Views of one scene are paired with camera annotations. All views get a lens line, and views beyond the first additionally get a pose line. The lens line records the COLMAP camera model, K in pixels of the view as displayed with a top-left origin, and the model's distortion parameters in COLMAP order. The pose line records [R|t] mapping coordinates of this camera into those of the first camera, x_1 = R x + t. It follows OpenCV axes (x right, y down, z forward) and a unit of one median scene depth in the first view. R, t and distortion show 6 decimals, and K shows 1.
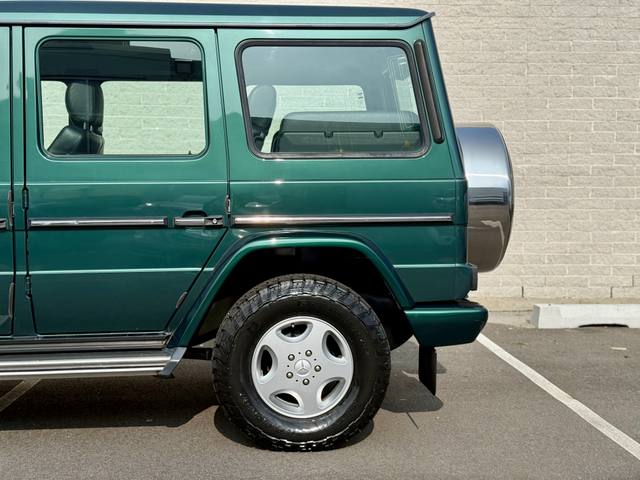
lens RADIAL K [[836.9, 0, 320.6], [0, 836.9, 228.6], [0, 0, 1]] dist [0.147583, 0.000000]
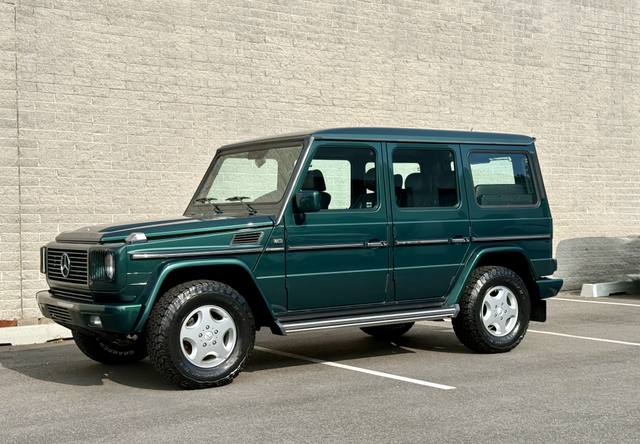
lens RADIAL K [[942.0, 0, 311.4], [0, 942.0, 245.7], [0, 0, 1]] dist [0.155075, 0.000000]
pose [[0.858086, -0.025089, 0.512893, -1.571897], [0.040739, 0.998984, -0.019290, 0.032312], [-0.511888, 0.037447, 0.858236, -0.728259]]
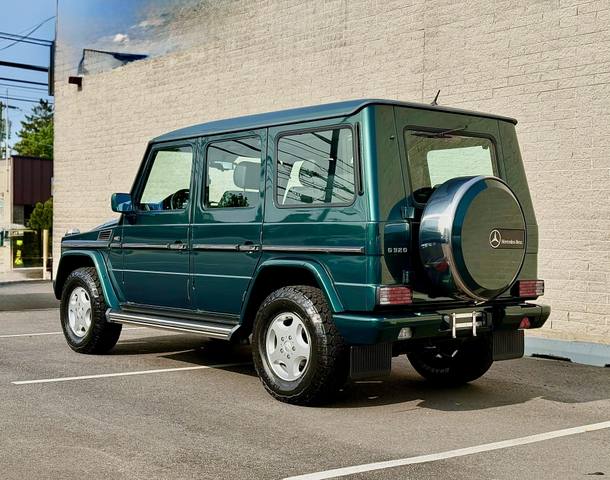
lens RADIAL K [[913.9, 0, 275.2], [0, 913.9, 245.9], [0, 0, 1]] dist [0.093348, 0.000000]
pose [[0.589563, 0.020563, -0.807461, 1.279978], [-0.059251, 0.998084, -0.017844, 0.015770], [0.805546, 0.058364, 0.589651, 0.007448]]
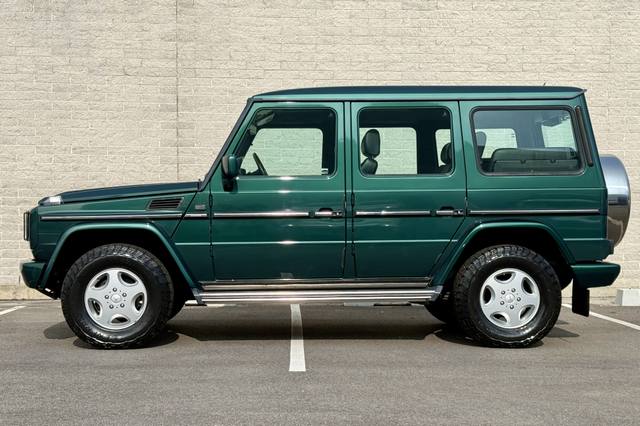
lens RADIAL K [[927.5, 0, 310.1], [0, 927.5, 247.6], [0, 0, 1]] dist [0.146778, 0.000000]
pose [[0.999999, 0.001297, 0.000887, -0.426262], [-0.001277, 0.999742, -0.022664, 0.105203], [-0.000916, 0.022663, 0.999743, -0.888552]]
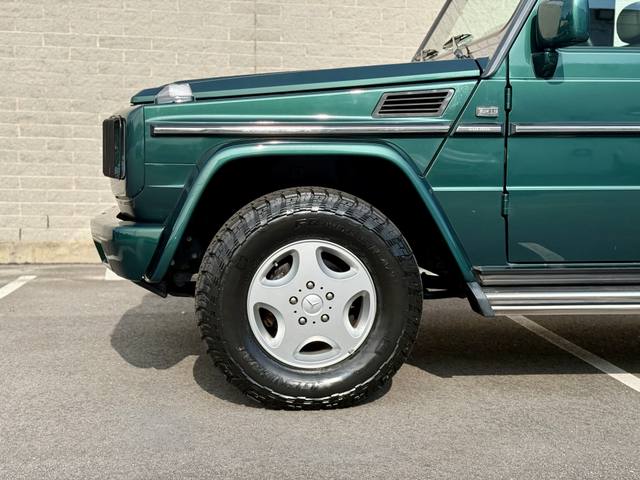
lens RADIAL K [[897.7, 0, 324.0], [0, 897.7, 233.4], [0, 0, 1]] dist [0.112932, 0.000000]
pose [[0.996529, 0.007738, 0.082888, -0.866015], [-0.010234, 0.999505, 0.029735, 0.074001], [-0.082617, -0.030480, 0.996115, 0.121349]]
